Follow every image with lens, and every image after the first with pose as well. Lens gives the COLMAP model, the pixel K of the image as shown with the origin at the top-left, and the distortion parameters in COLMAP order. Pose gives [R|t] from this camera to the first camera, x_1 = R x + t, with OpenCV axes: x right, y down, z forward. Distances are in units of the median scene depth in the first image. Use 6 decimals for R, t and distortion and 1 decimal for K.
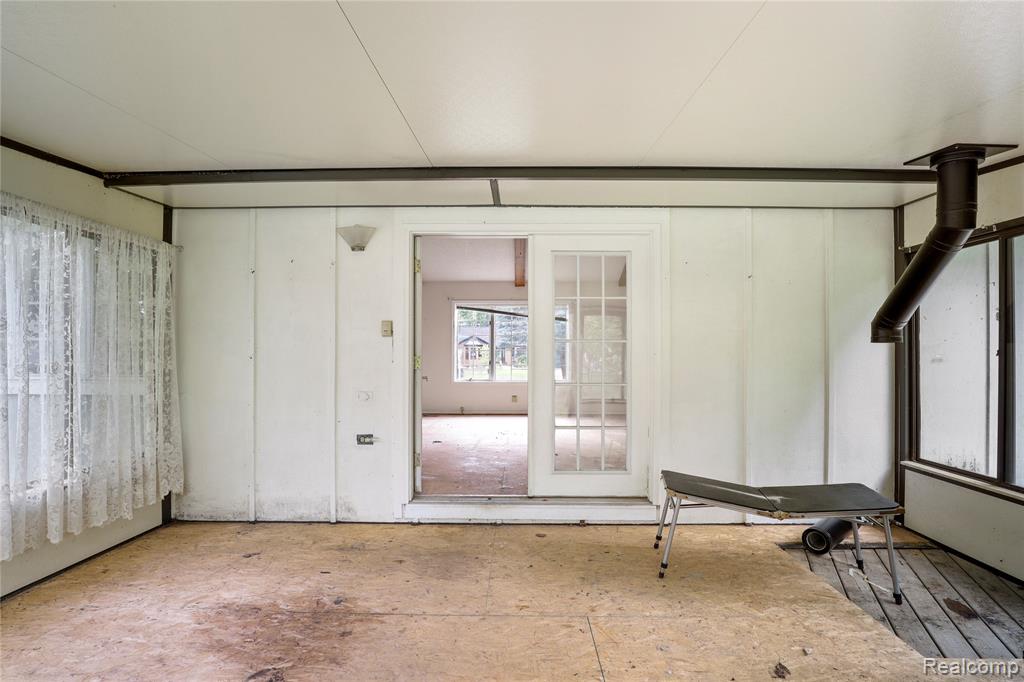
lens RADIAL K [[492.0, 0, 510.4], [0, 492.0, 352.4], [0, 0, 1]] dist [-0.034192, 0.007938]
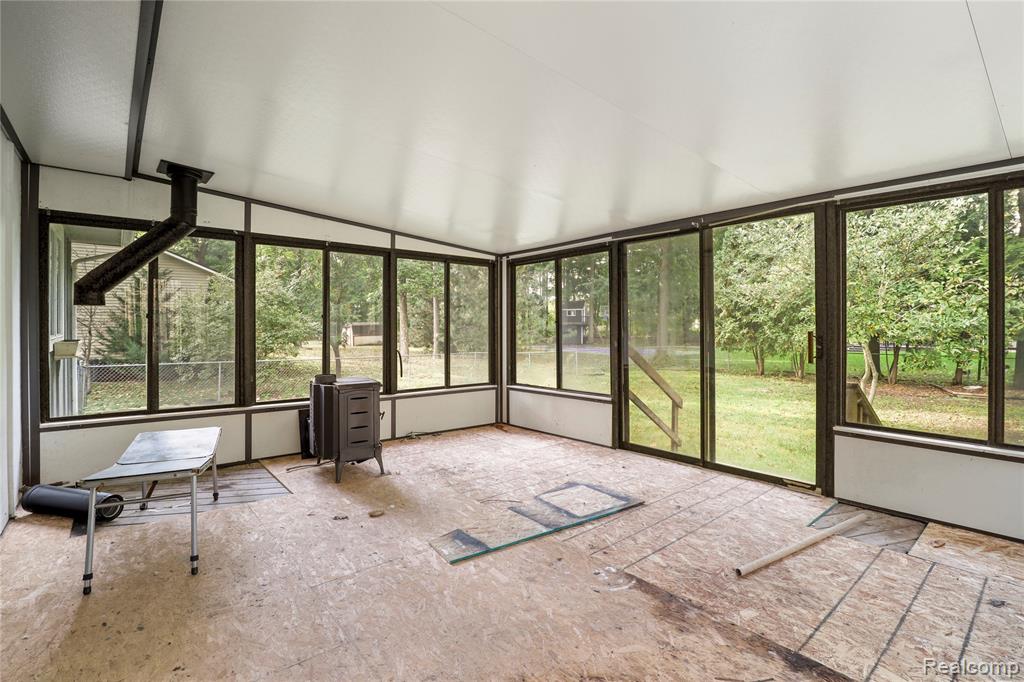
lens RADIAL K [[492.0, 0, 510.4], [0, 492.0, 352.4], [0, 0, 1]] dist [-0.034192, 0.007938]
pose [[-0.642599, -0.053337, 0.764344, -0.766486], [-0.002403, 0.997710, 0.067601, 0.011899], [-0.766199, 0.041604, -0.641255, 1.237410]]
